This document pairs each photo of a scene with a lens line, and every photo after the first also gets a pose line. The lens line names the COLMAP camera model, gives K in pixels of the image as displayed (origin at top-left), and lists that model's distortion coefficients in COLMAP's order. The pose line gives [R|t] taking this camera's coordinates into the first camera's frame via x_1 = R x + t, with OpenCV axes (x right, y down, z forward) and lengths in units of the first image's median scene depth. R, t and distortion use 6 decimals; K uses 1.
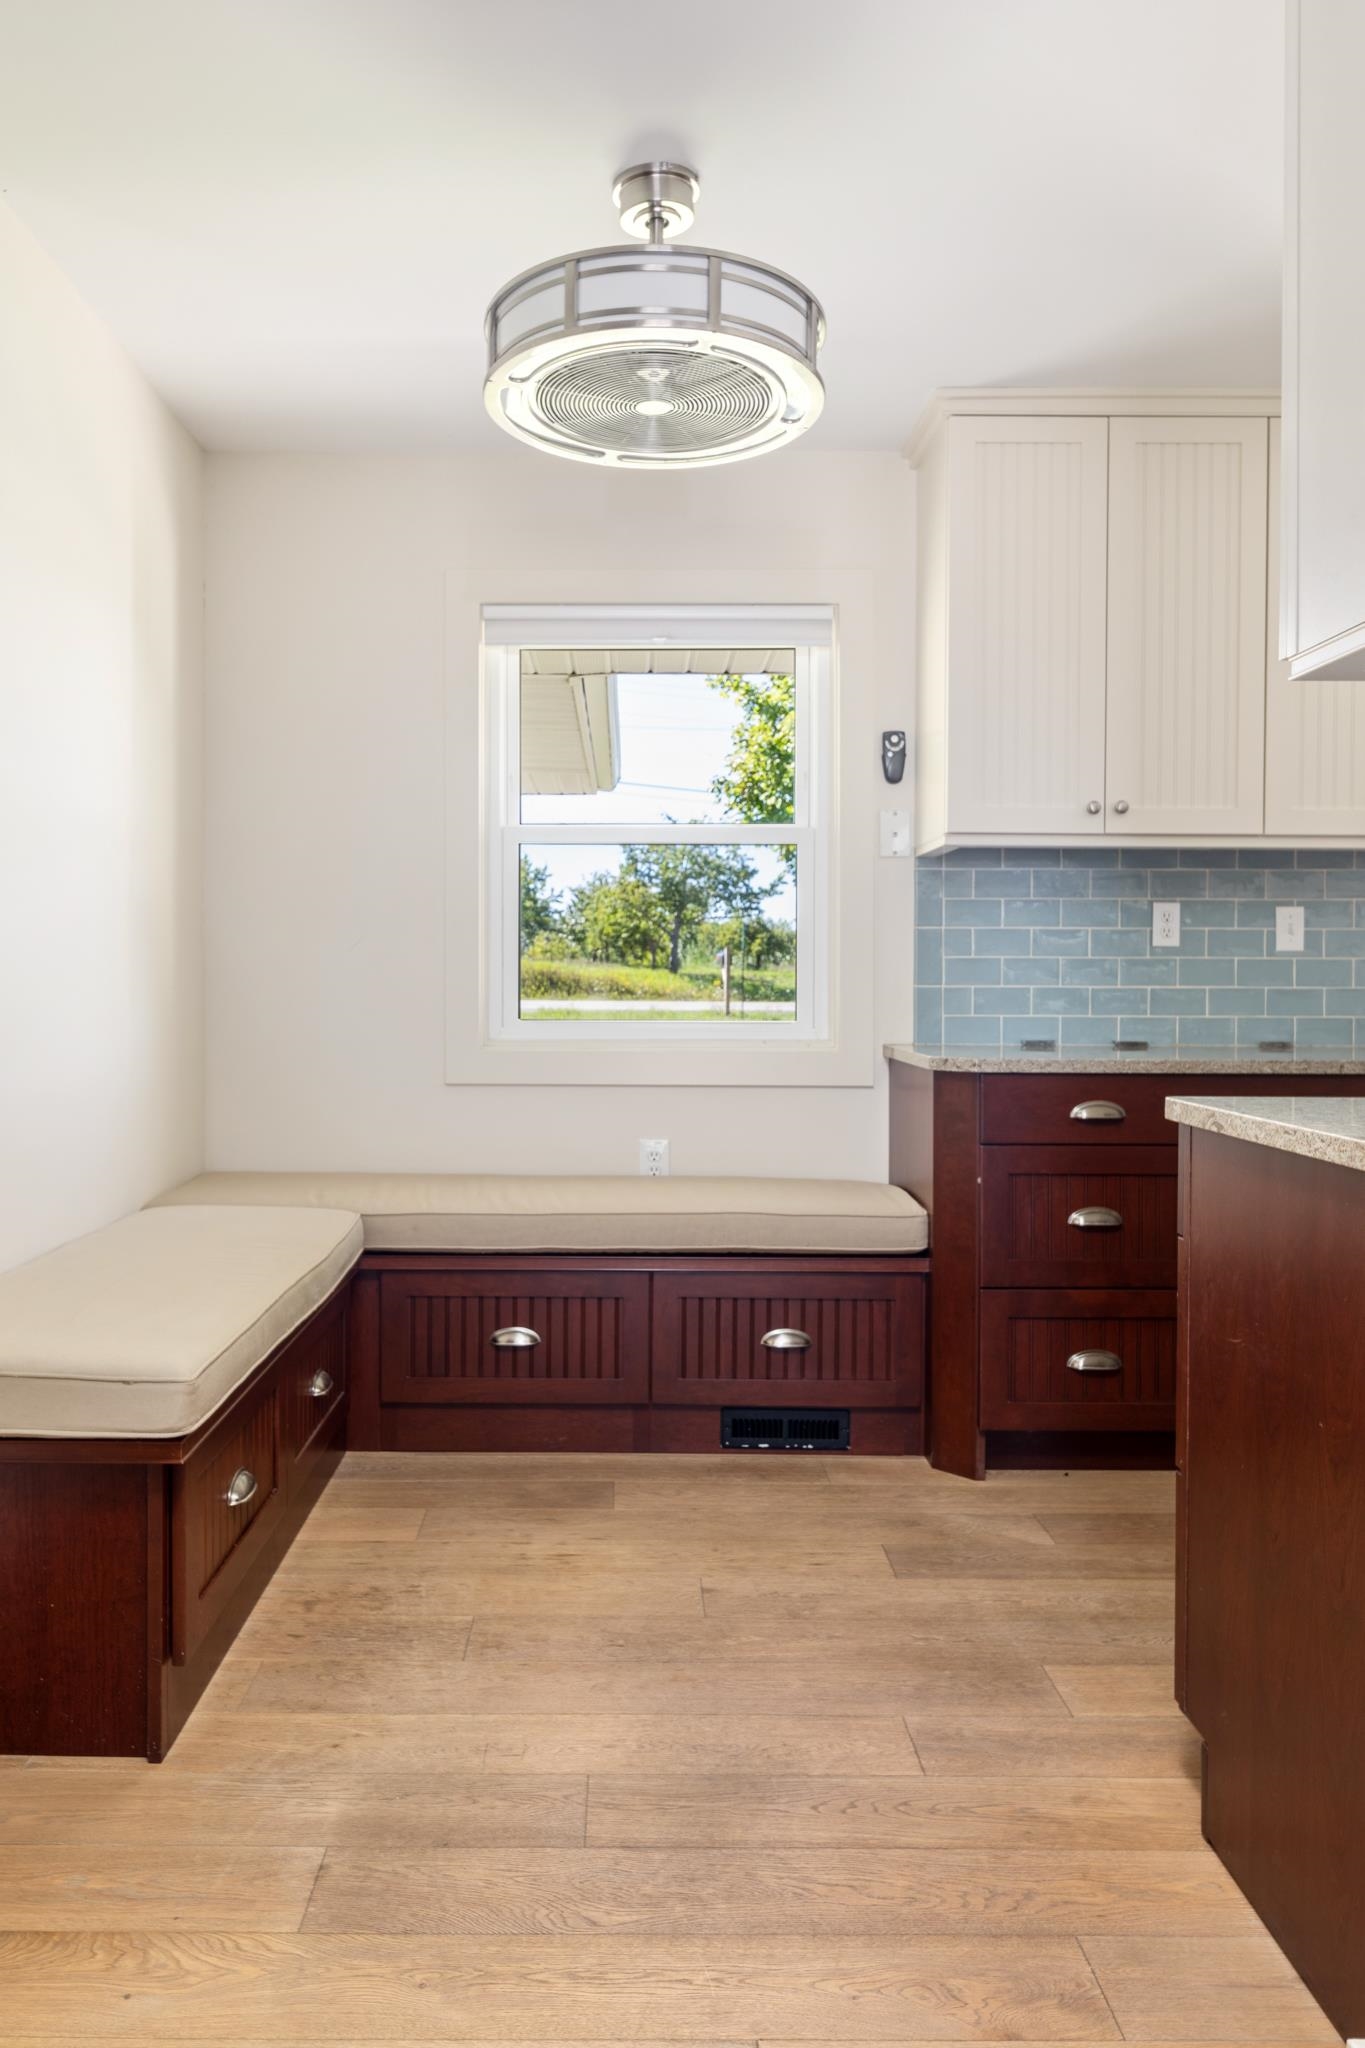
lens RADIAL K [[1358.2, 0, 683.4], [0, 1358.2, 1014.1], [0, 0, 1]] dist [-0.002378, -0.000365]
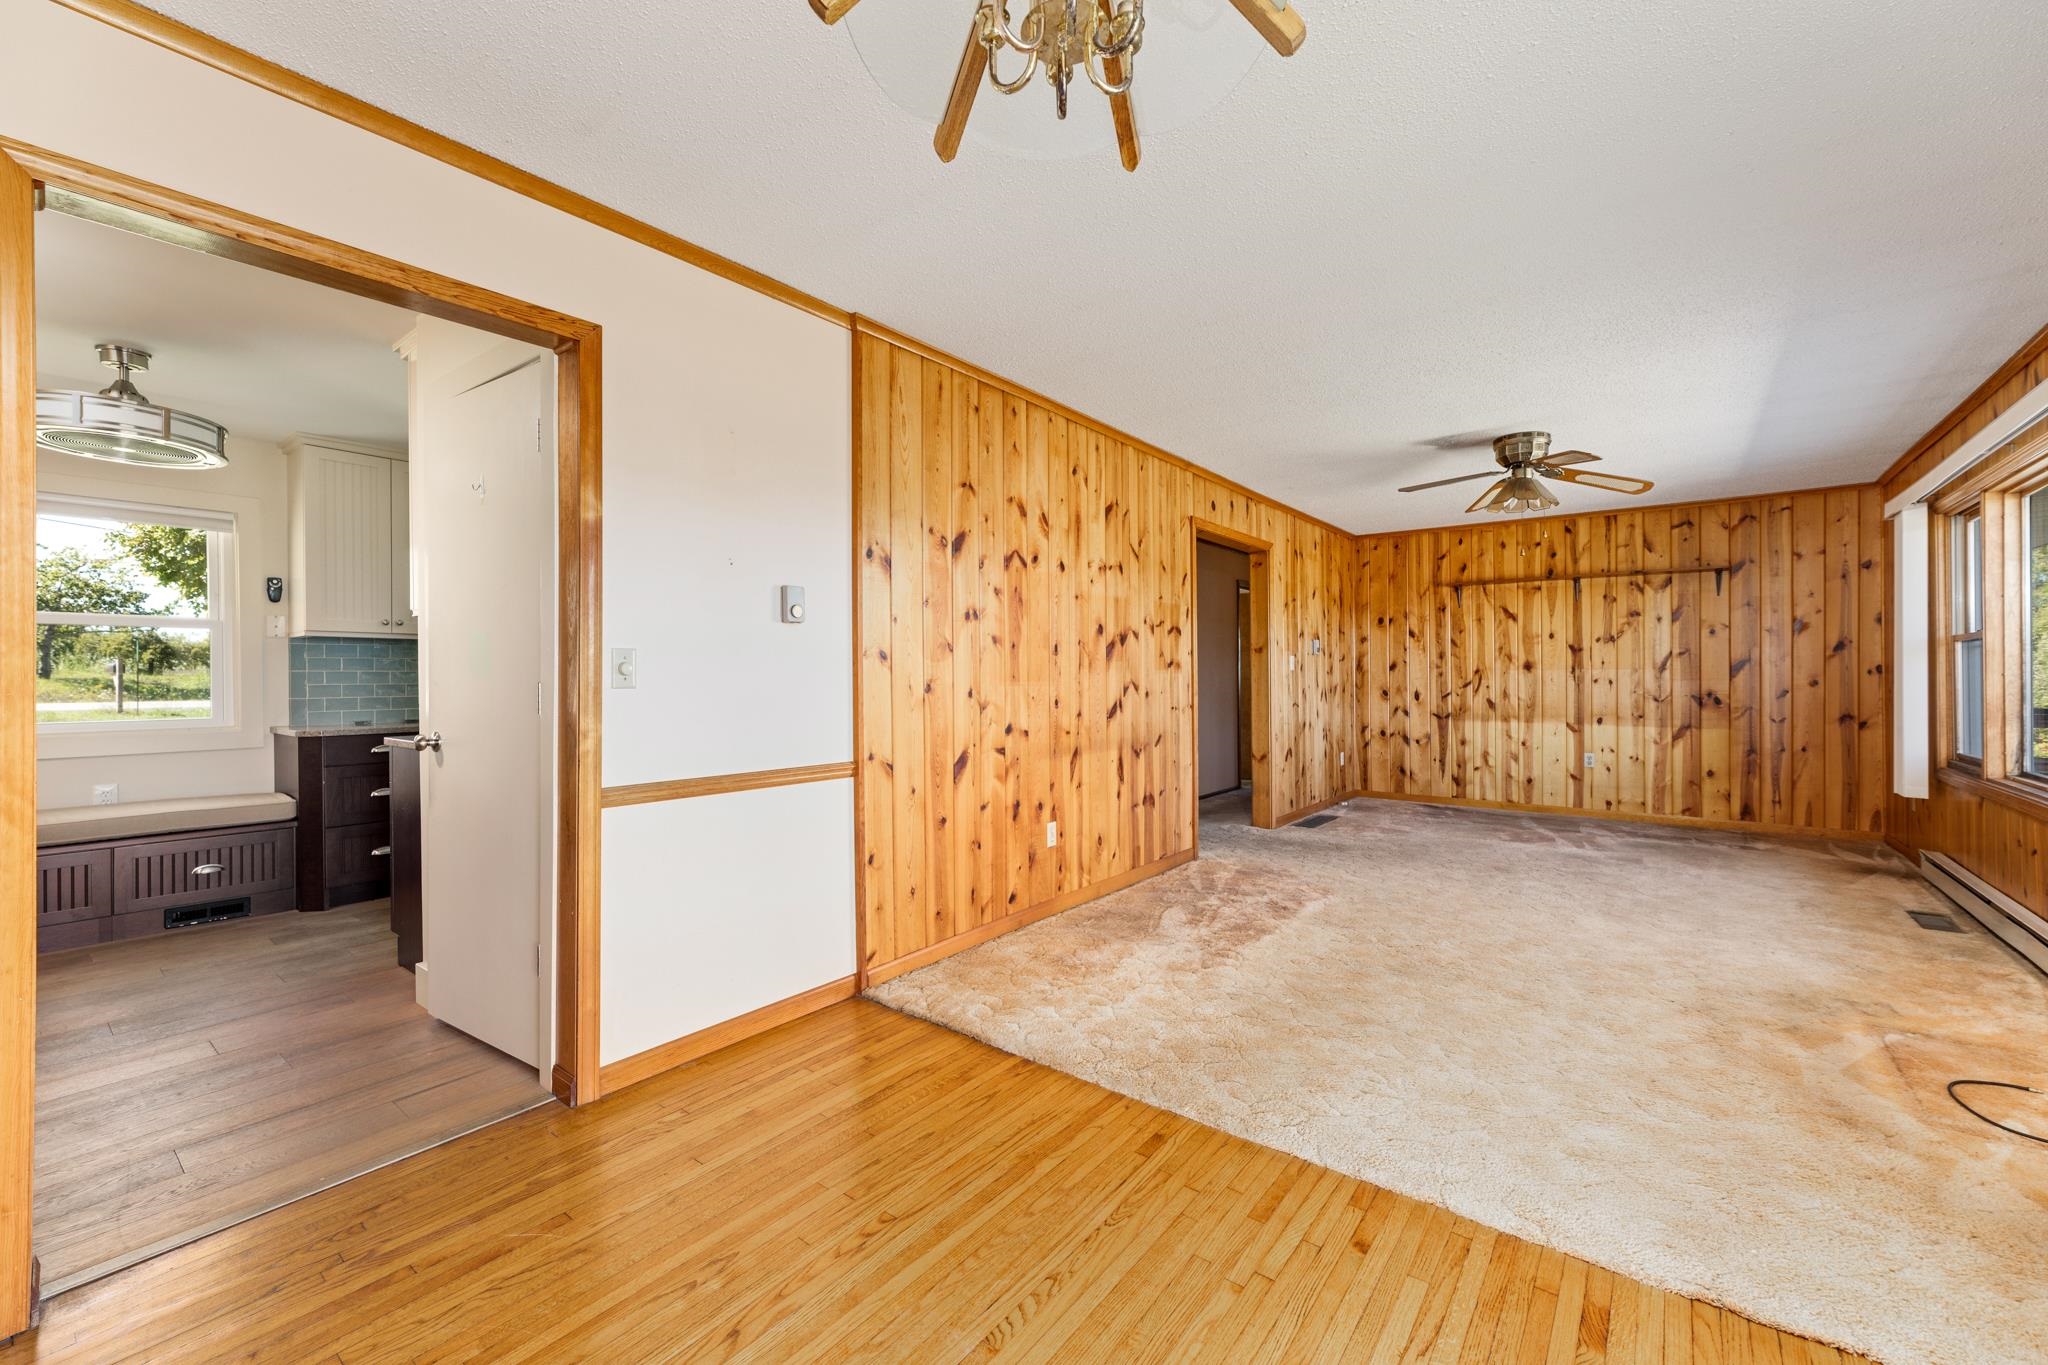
lens RADIAL K [[839.2, 0, 1031.4], [0, 839.2, 674.4], [0, 0, 1]] dist [0.001911, 0.000557]
pose [[0.646266, -0.008053, 0.763070, -0.082431], [0.027106, 0.999556, -0.012409, -0.010560], [-0.762631, 0.028703, 0.646197, -0.732961]]
